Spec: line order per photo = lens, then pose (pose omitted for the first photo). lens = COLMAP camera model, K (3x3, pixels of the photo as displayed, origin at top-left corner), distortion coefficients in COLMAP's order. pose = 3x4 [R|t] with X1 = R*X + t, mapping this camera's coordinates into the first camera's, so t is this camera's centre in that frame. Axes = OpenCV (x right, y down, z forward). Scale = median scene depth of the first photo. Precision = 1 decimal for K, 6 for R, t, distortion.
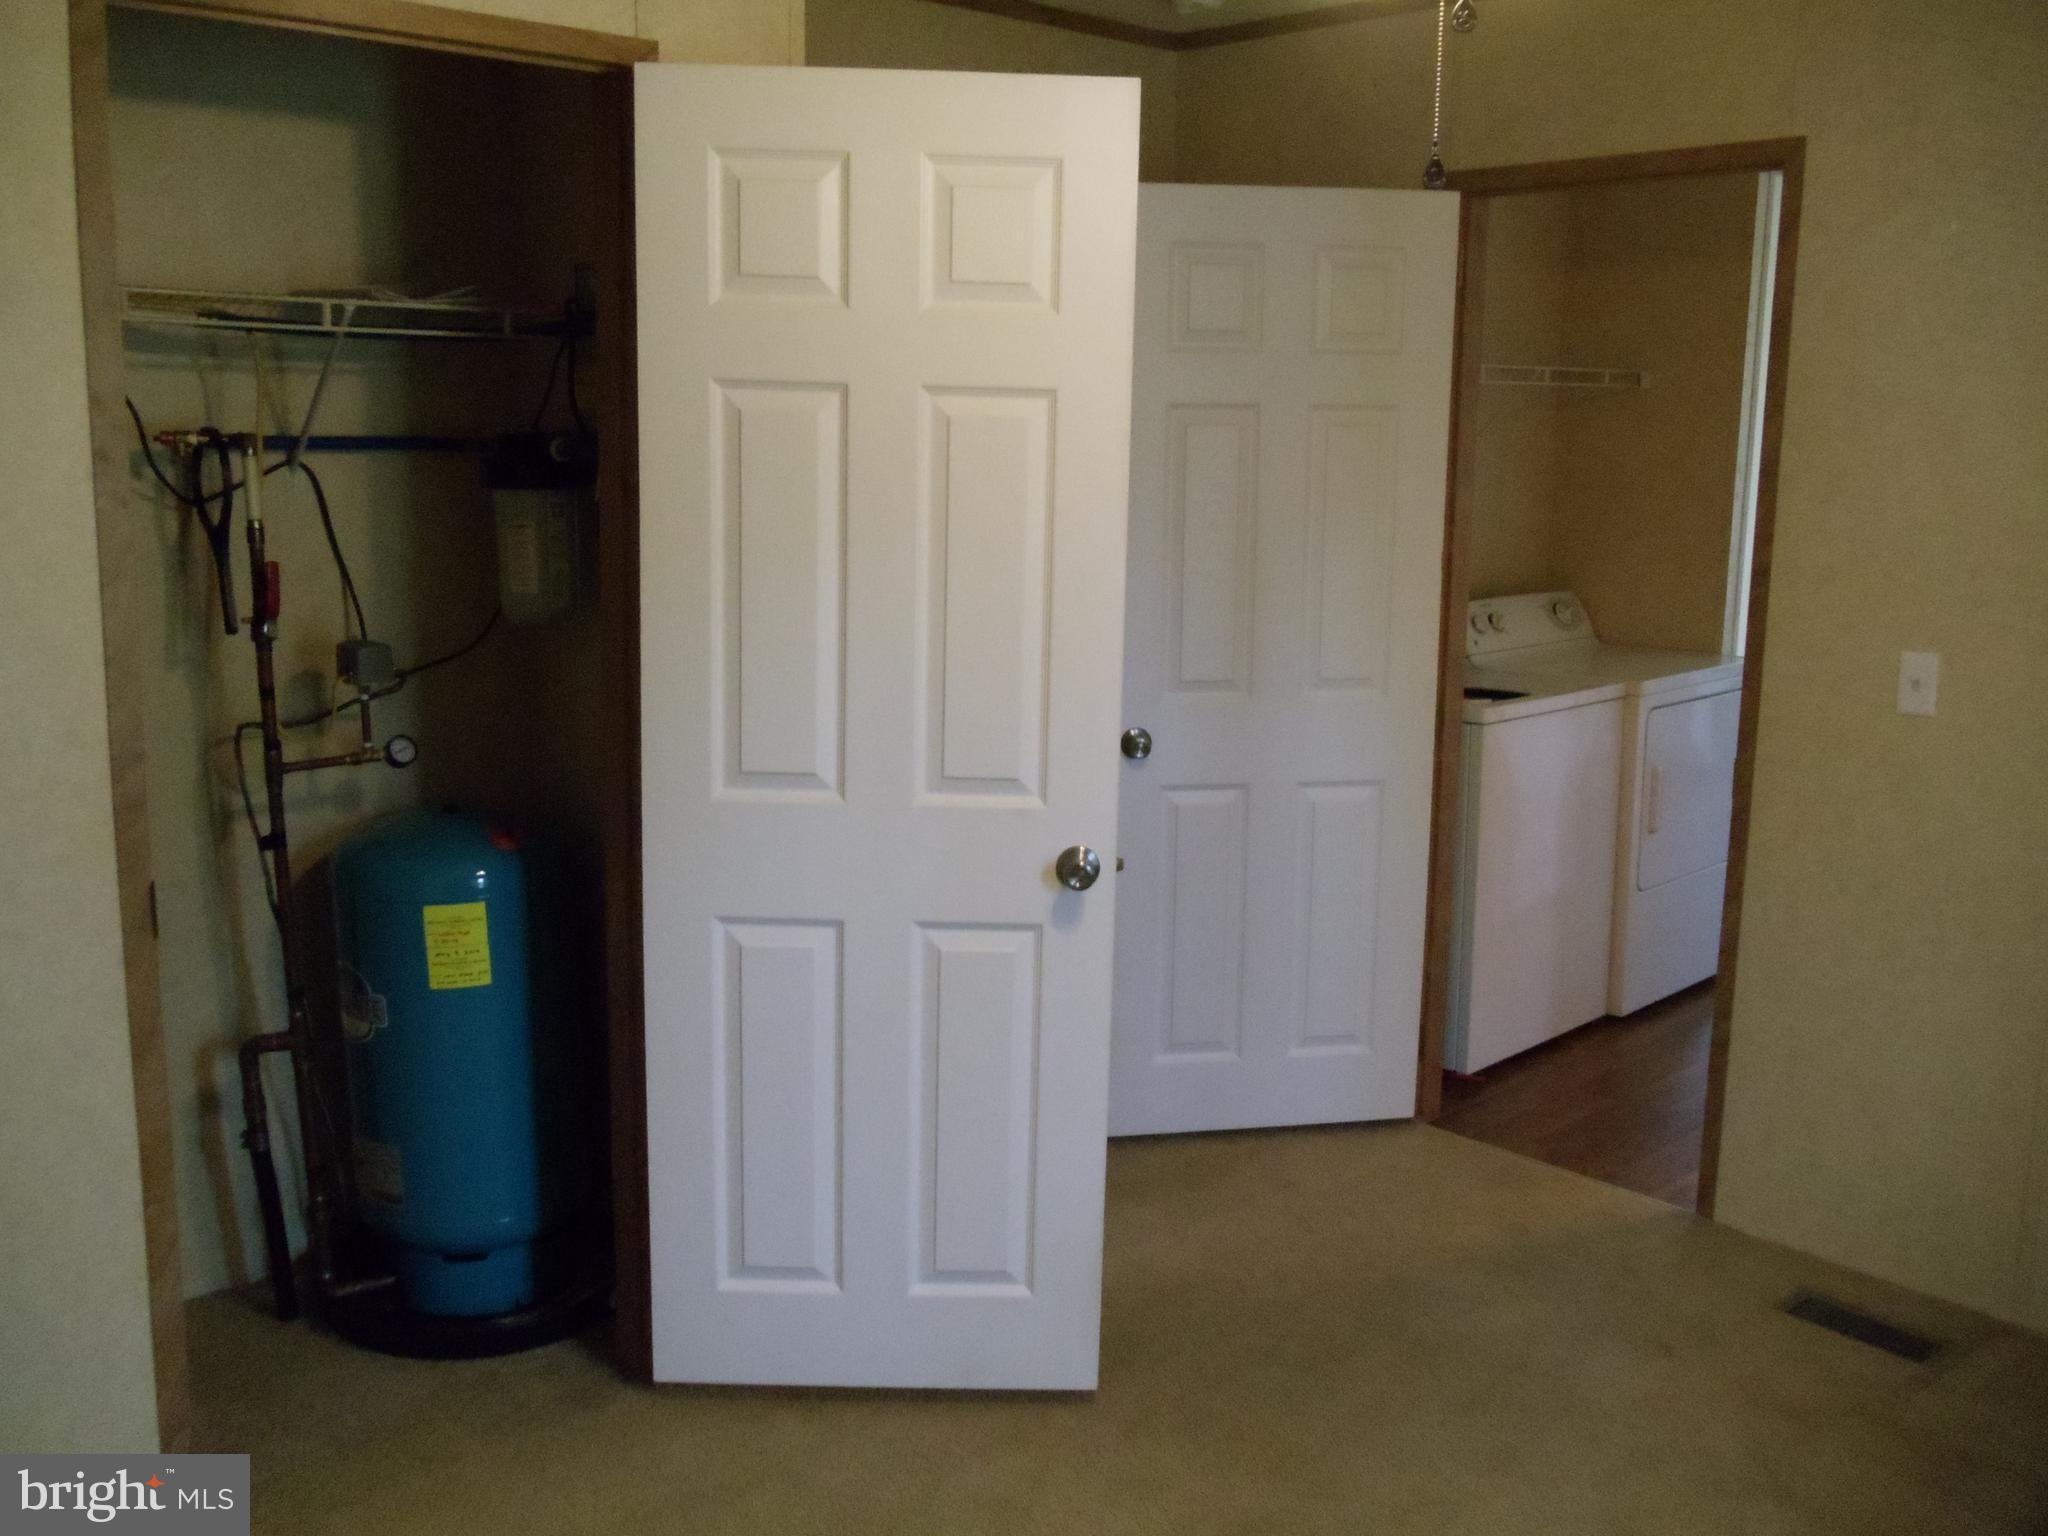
lens RADIAL K [[1913.9, 0, 1024.0], [0, 1913.9, 768.0], [0, 0, 1]] dist [-0.122786, 0.184134]
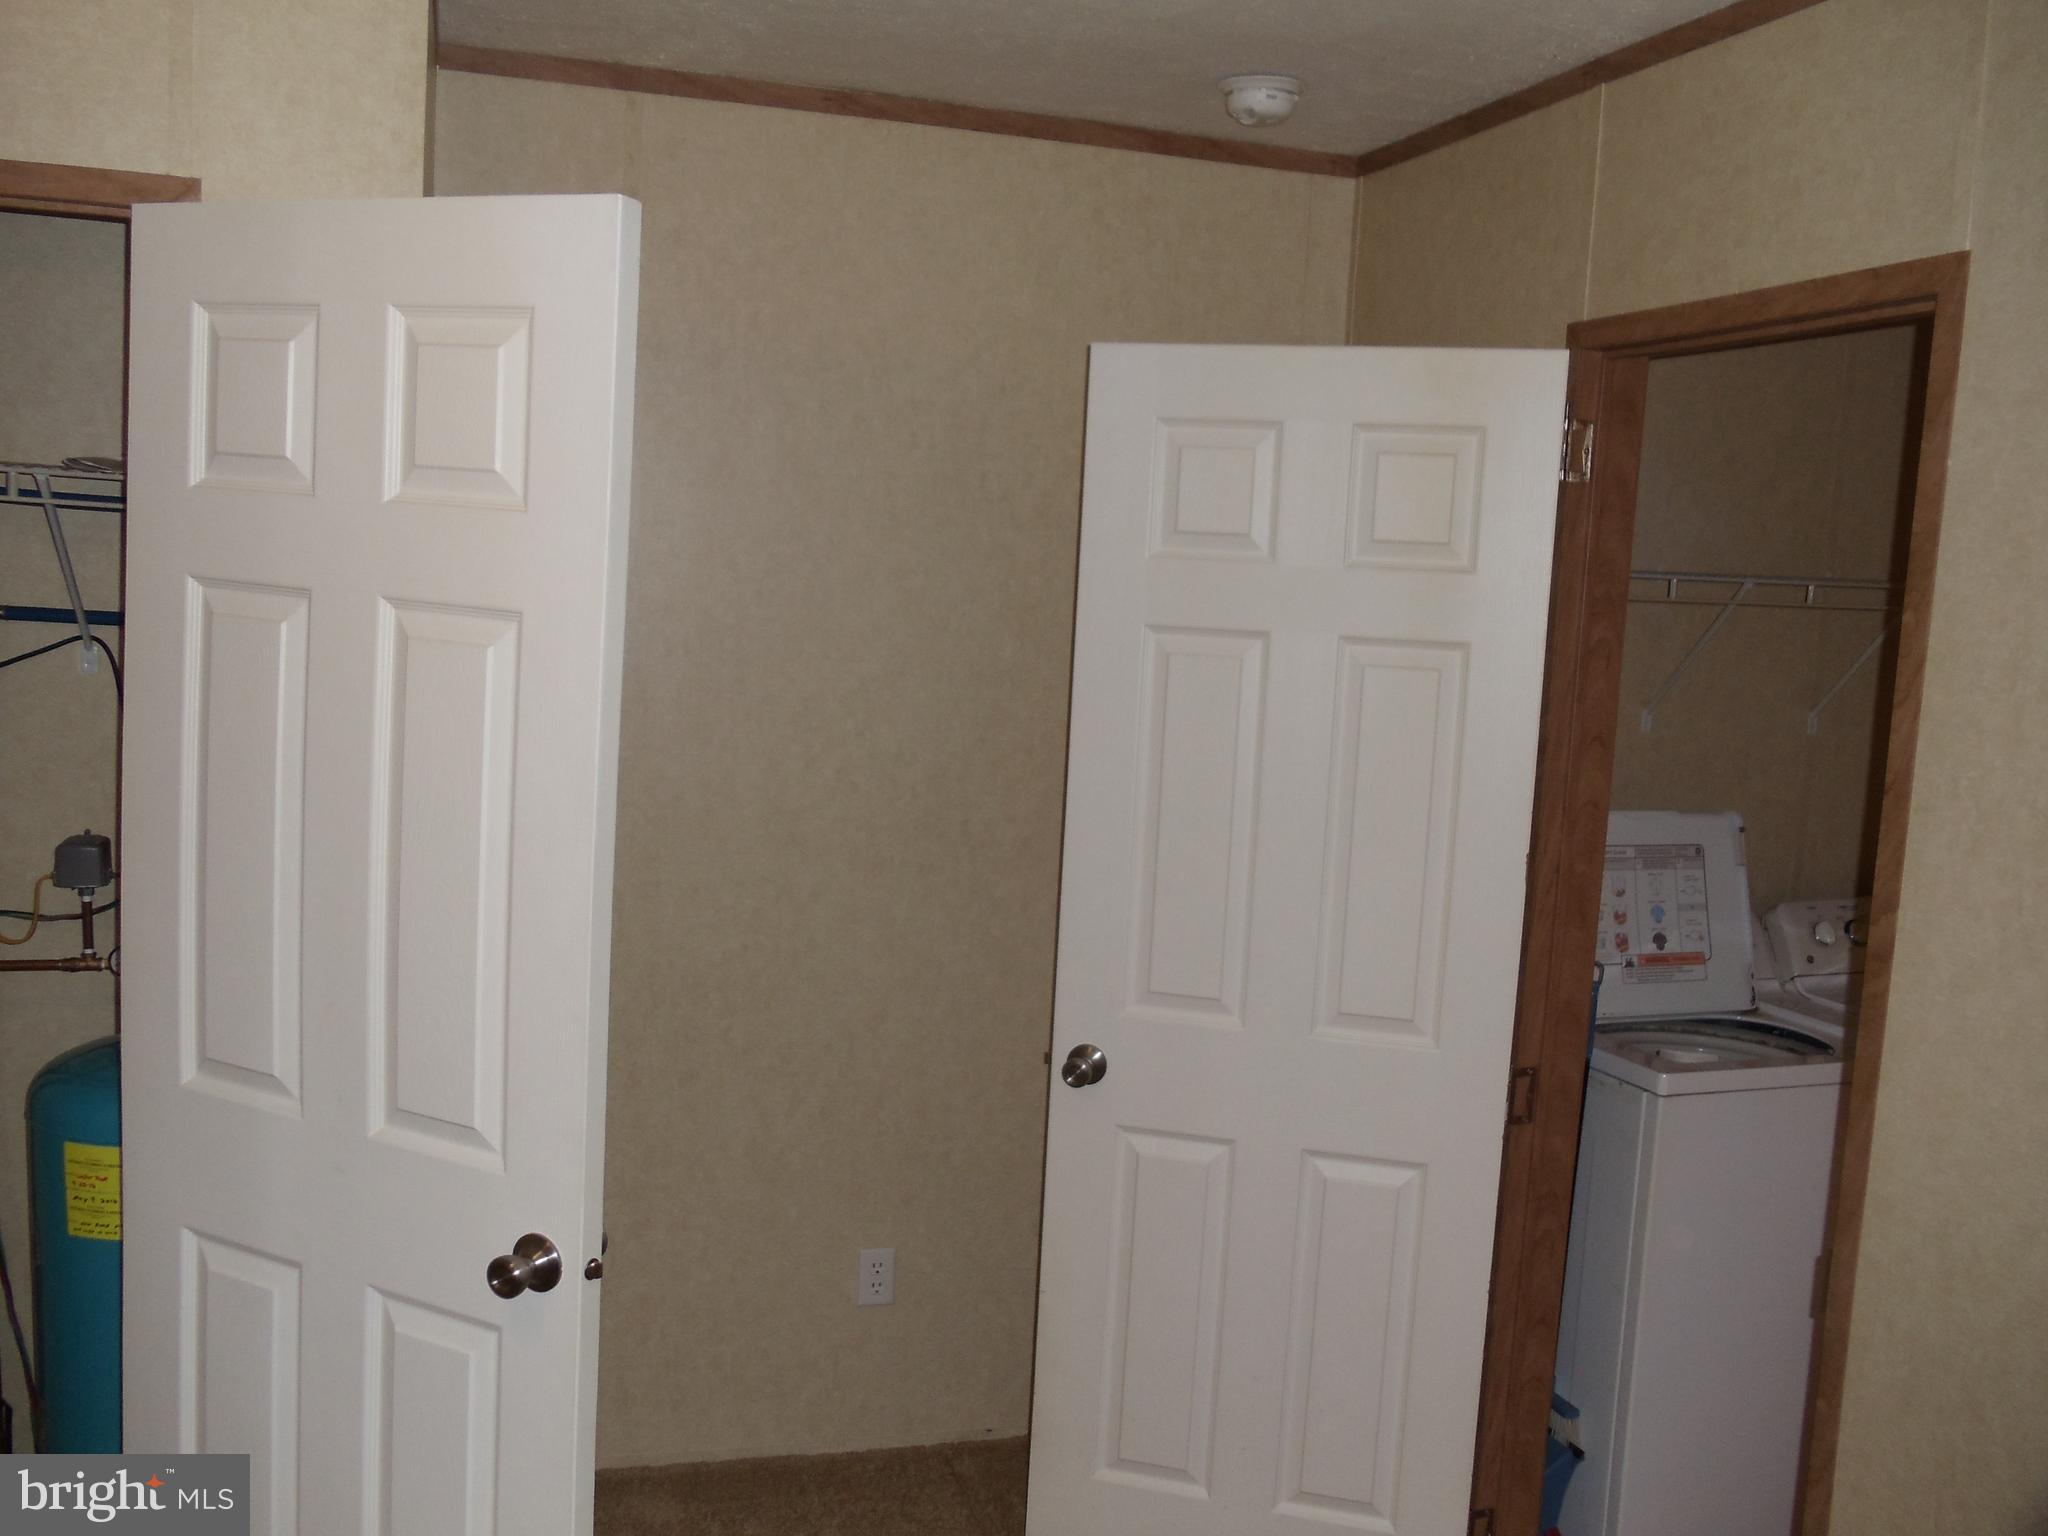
lens RADIAL K [[1907.4, 0, 1024.0], [0, 1907.4, 768.0], [0, 0, 1]] dist [-0.171973, 0.175425]
pose [[0.904386, 0.087590, -0.417629, 0.439885], [-0.123032, 0.990668, -0.058655, -0.106642], [0.408594, 0.104429, 0.906723, 0.377593]]
